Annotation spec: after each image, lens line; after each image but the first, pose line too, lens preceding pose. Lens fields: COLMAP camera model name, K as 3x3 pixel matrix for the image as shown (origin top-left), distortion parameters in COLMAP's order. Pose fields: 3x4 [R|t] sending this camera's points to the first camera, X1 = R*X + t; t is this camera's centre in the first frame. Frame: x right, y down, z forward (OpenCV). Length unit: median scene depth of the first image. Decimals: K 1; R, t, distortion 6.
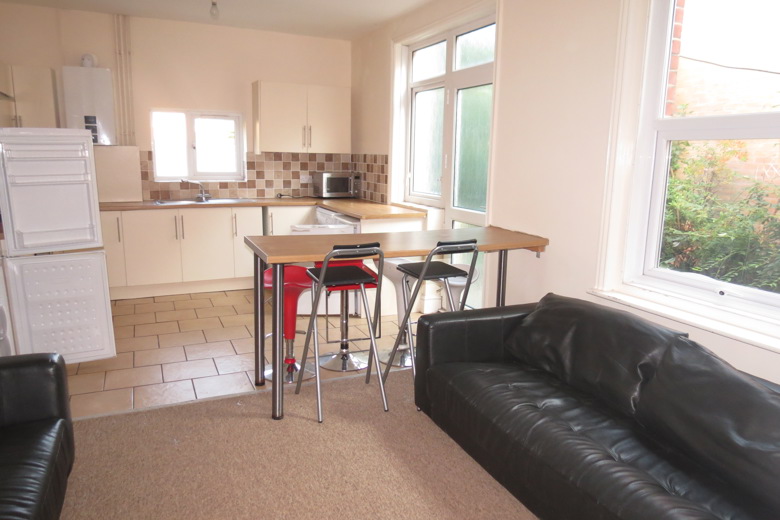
lens RADIAL K [[557.4, 0, 389.4], [0, 557.4, 261.2], [0, 0, 1]] dist [-0.027823, -0.002574]
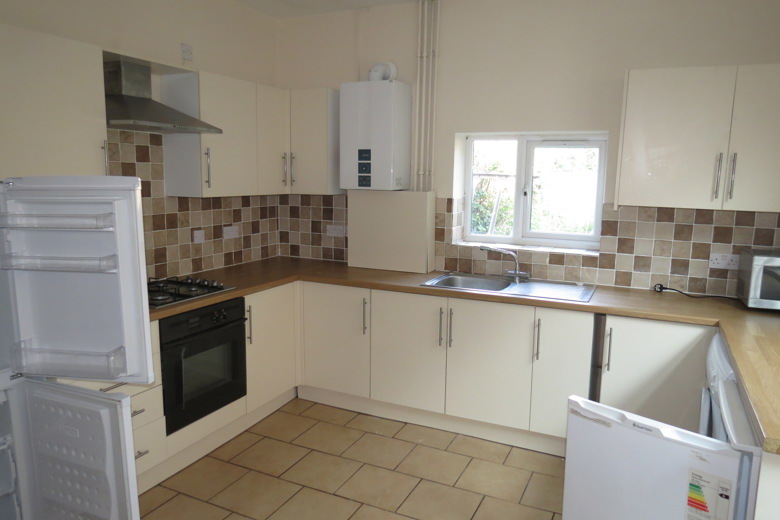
lens RADIAL K [[557.4, 0, 388.0], [0, 557.4, 257.2], [0, 0, 1]] dist [-0.027823, -0.002574]
pose [[0.650874, 0.108218, -0.751433, 0.025433], [-0.148699, 0.988789, 0.013601, -0.118443], [0.744481, 0.102885, 0.659669, 0.476202]]
